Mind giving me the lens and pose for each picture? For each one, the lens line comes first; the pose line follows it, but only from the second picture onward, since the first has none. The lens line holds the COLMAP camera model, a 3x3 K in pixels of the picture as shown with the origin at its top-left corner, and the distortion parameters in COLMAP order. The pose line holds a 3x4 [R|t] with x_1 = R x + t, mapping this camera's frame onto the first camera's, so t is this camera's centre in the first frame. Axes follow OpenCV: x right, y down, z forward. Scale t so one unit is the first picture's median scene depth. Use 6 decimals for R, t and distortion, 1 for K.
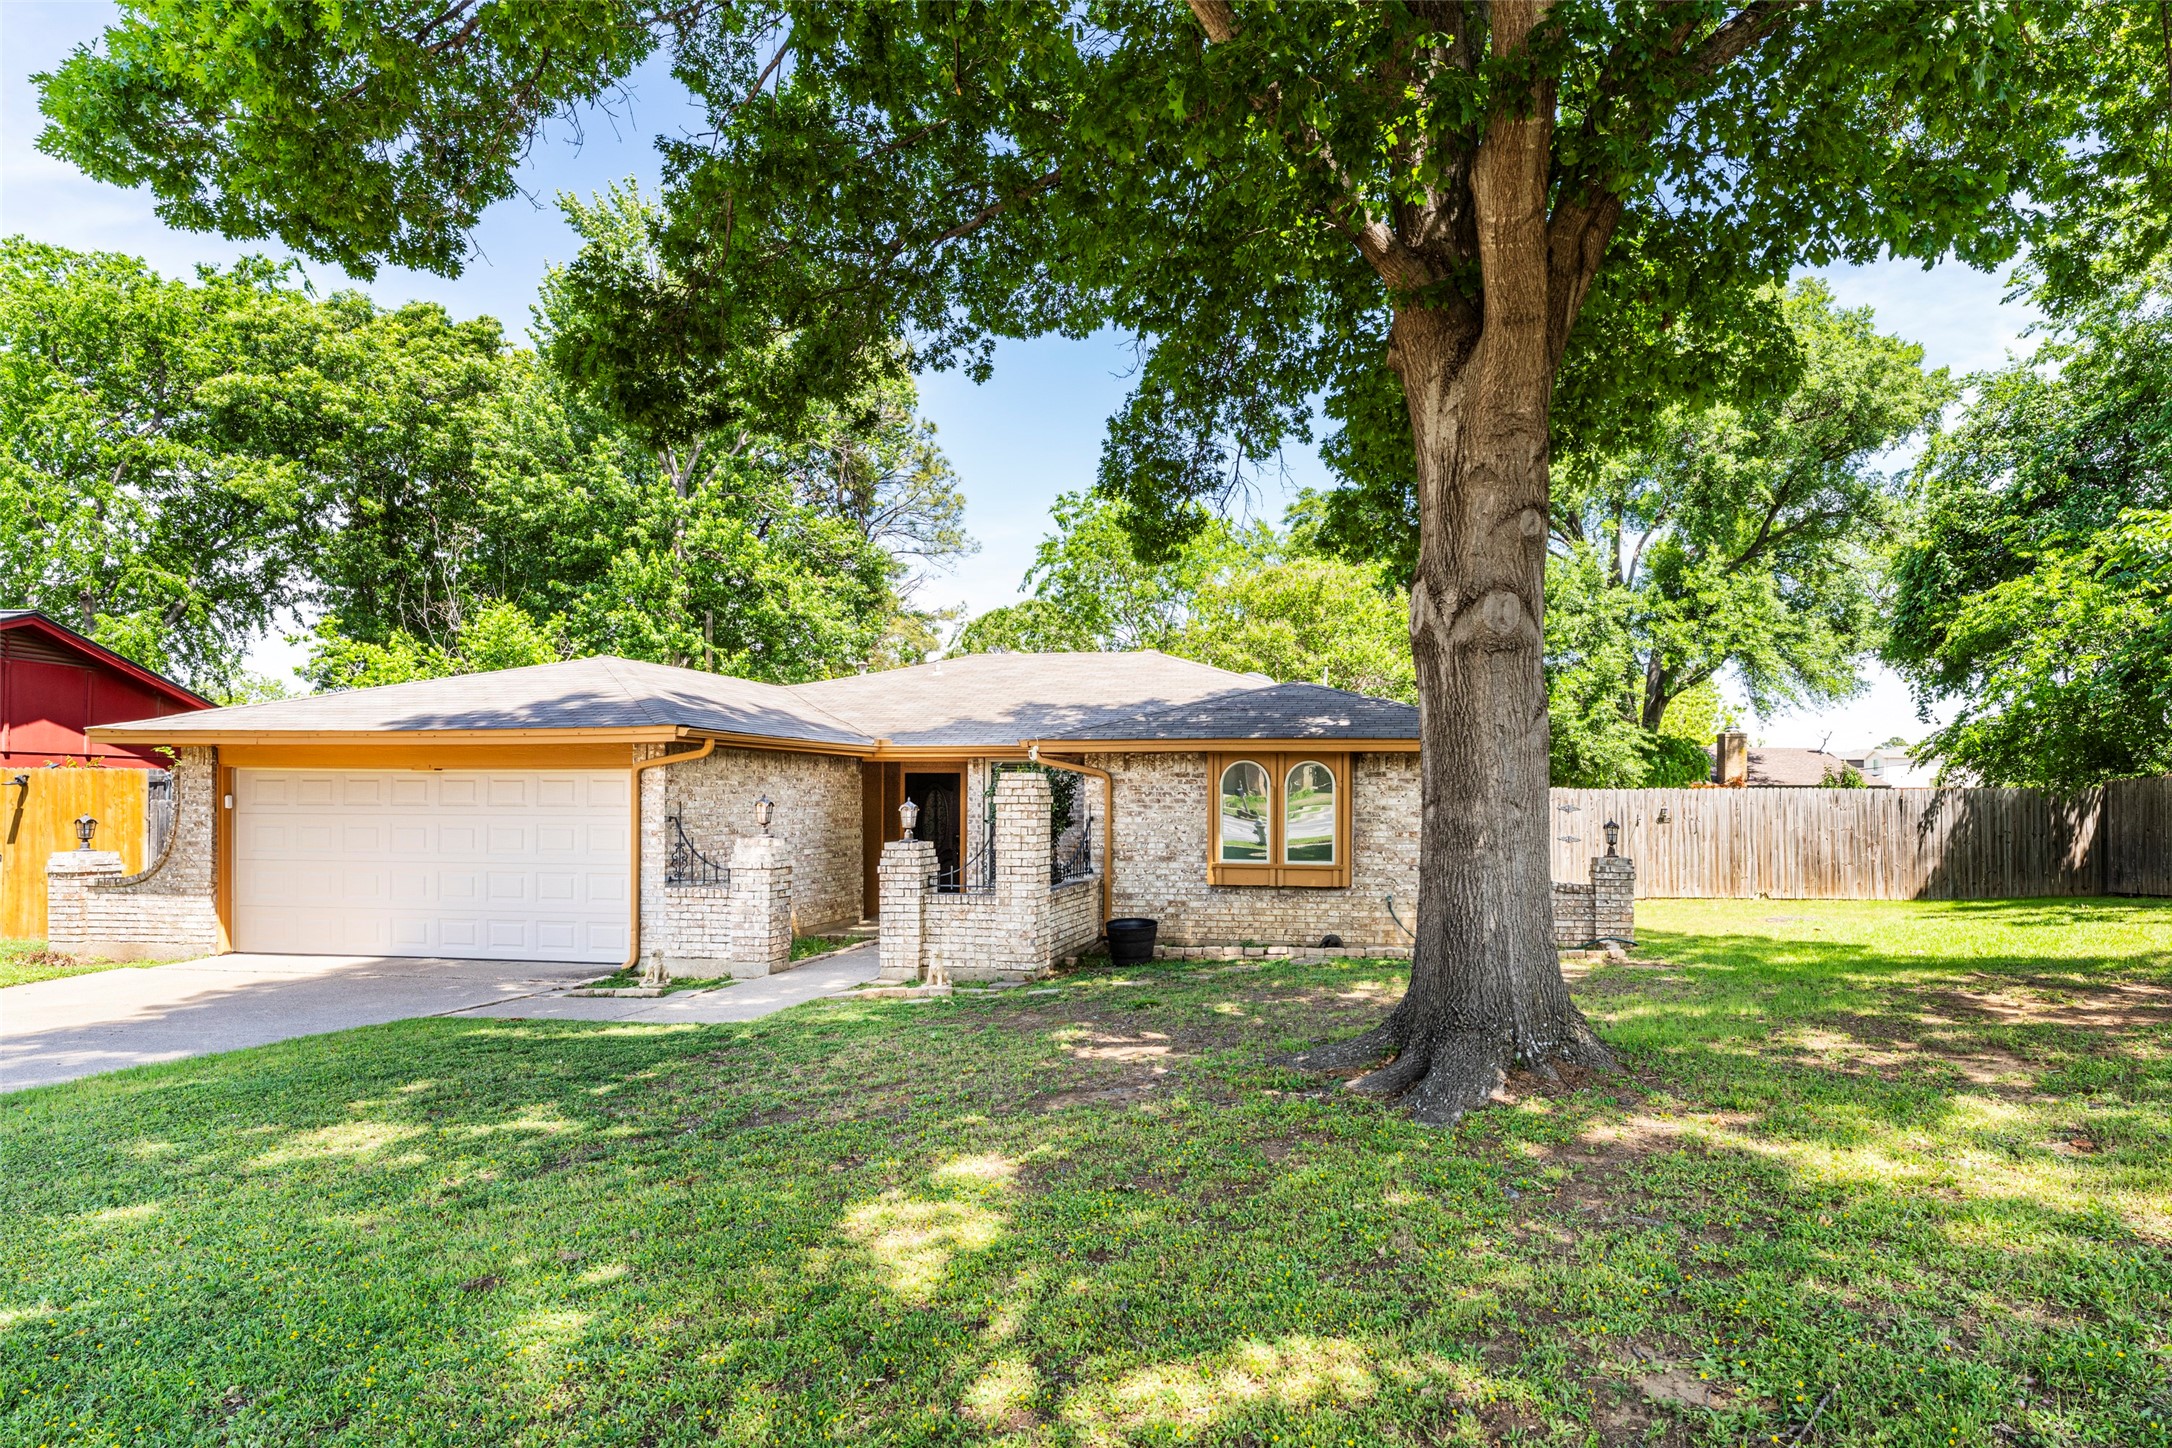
lens RADIAL K [[1063.3, 0, 1221.9], [0, 1063.3, 830.4], [0, 0, 1]] dist [-0.001359, -0.000264]
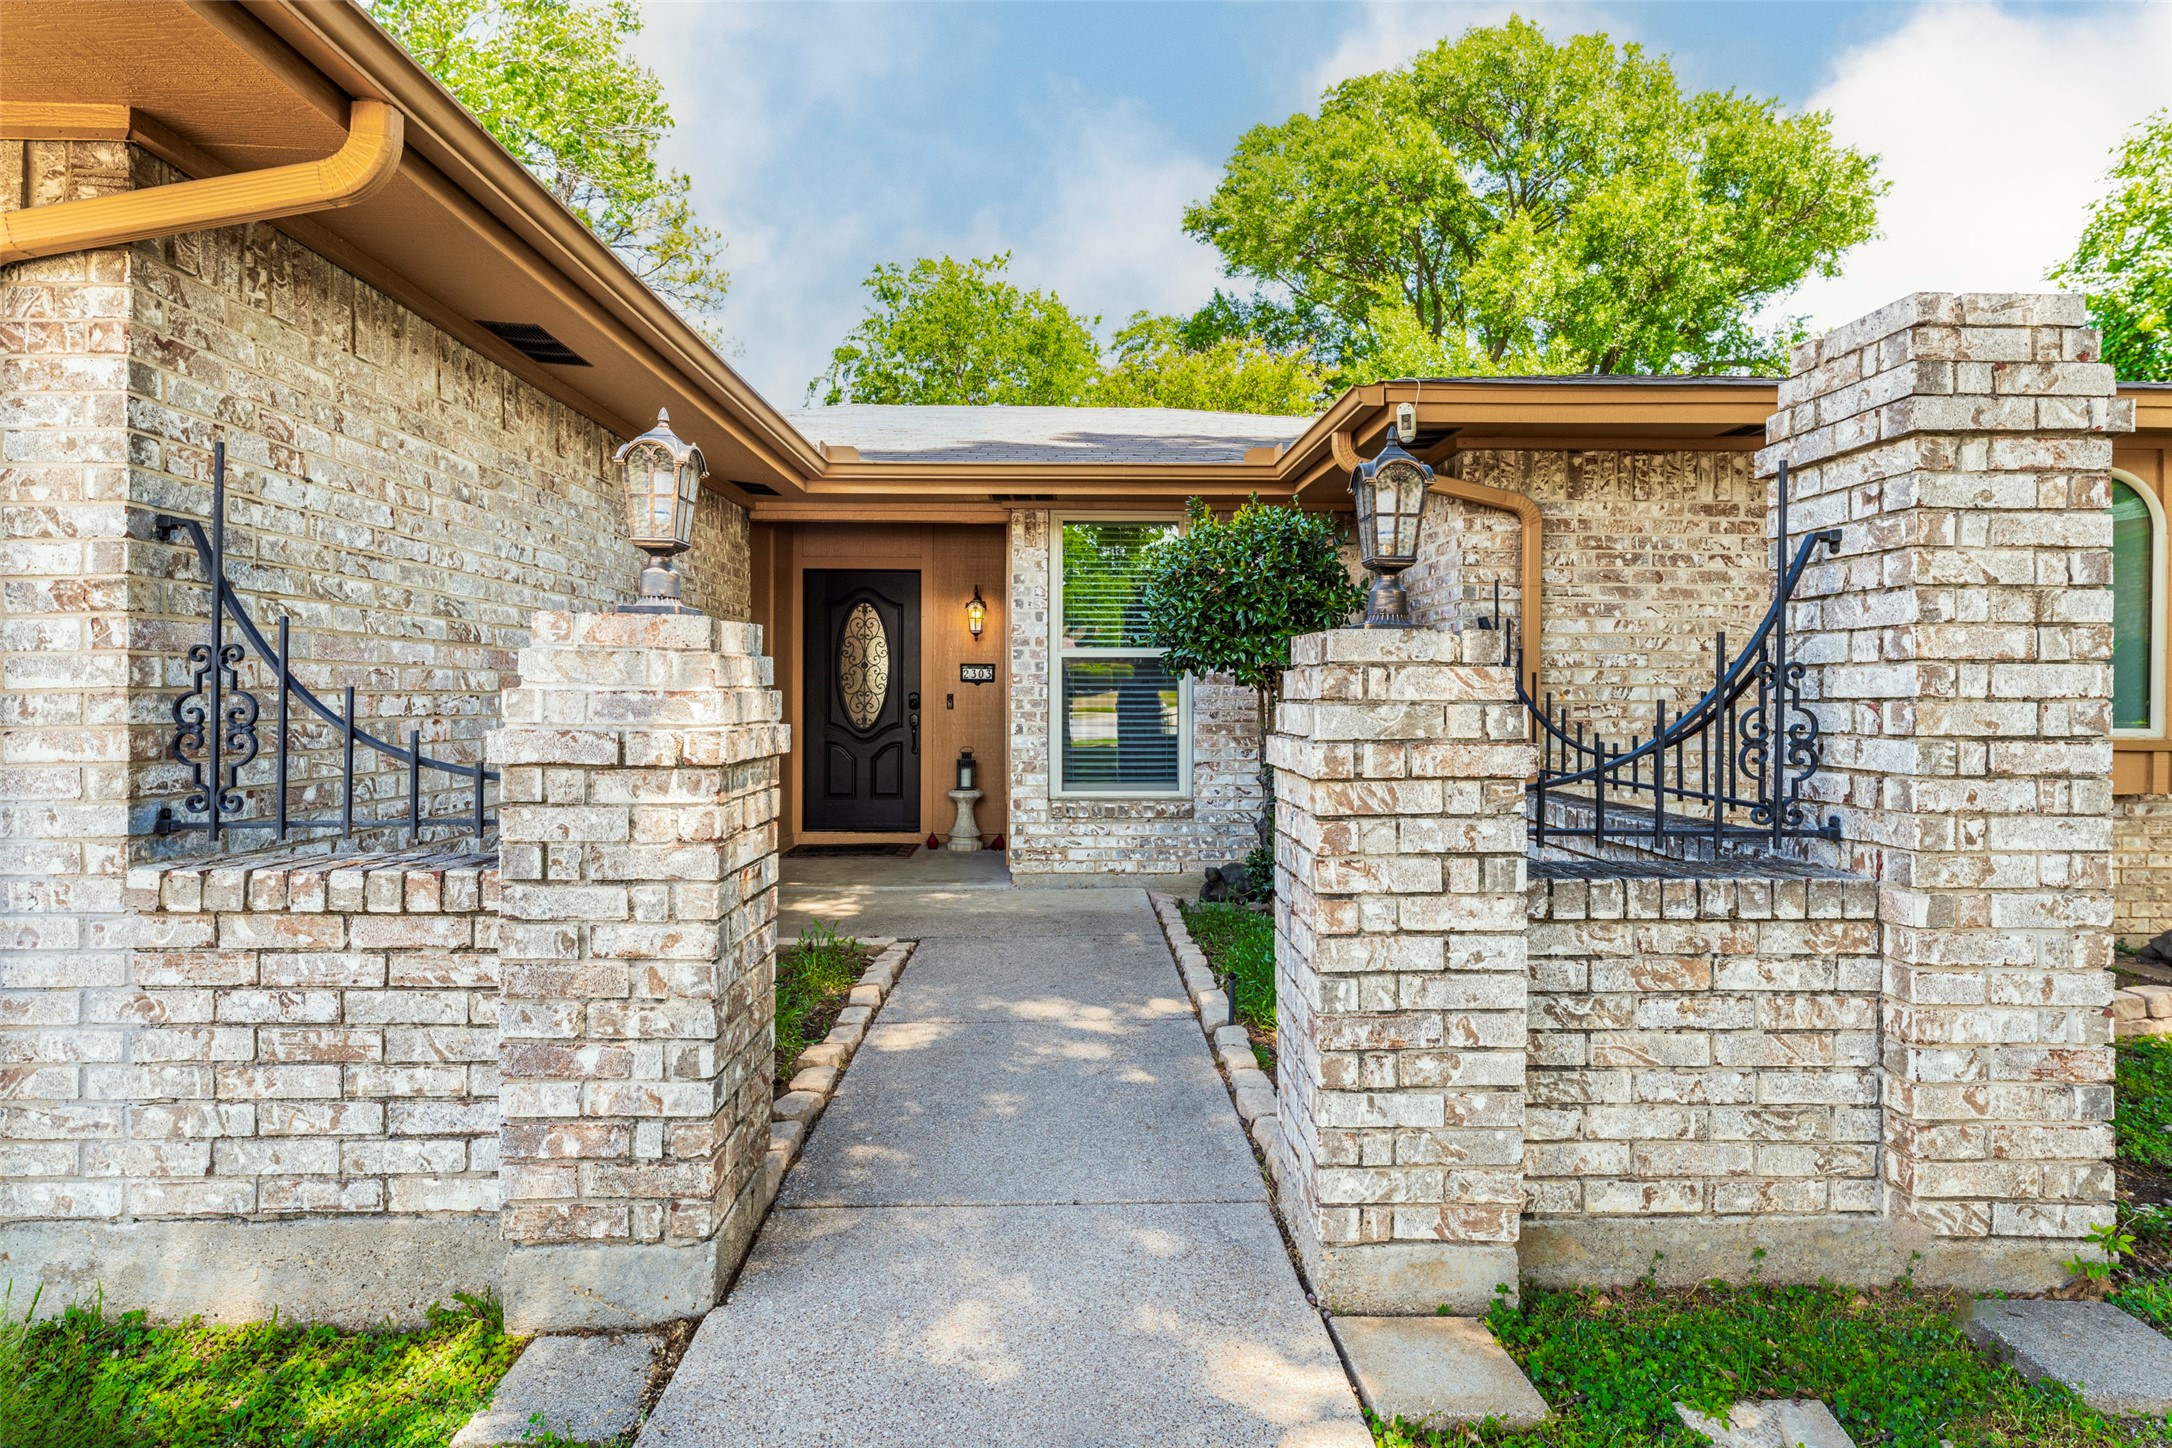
lens RADIAL K [[1016.2, 0, 1086.0], [0, 1016.2, 724.0], [0, 0, 1]] dist [-0.001574, -0.000815]
pose [[0.985304, -0.005363, 0.170724, -0.339160], [0.005487, 0.999985, -0.000255, 0.025179], [-0.170720, 0.001188, 0.985319, 0.698446]]
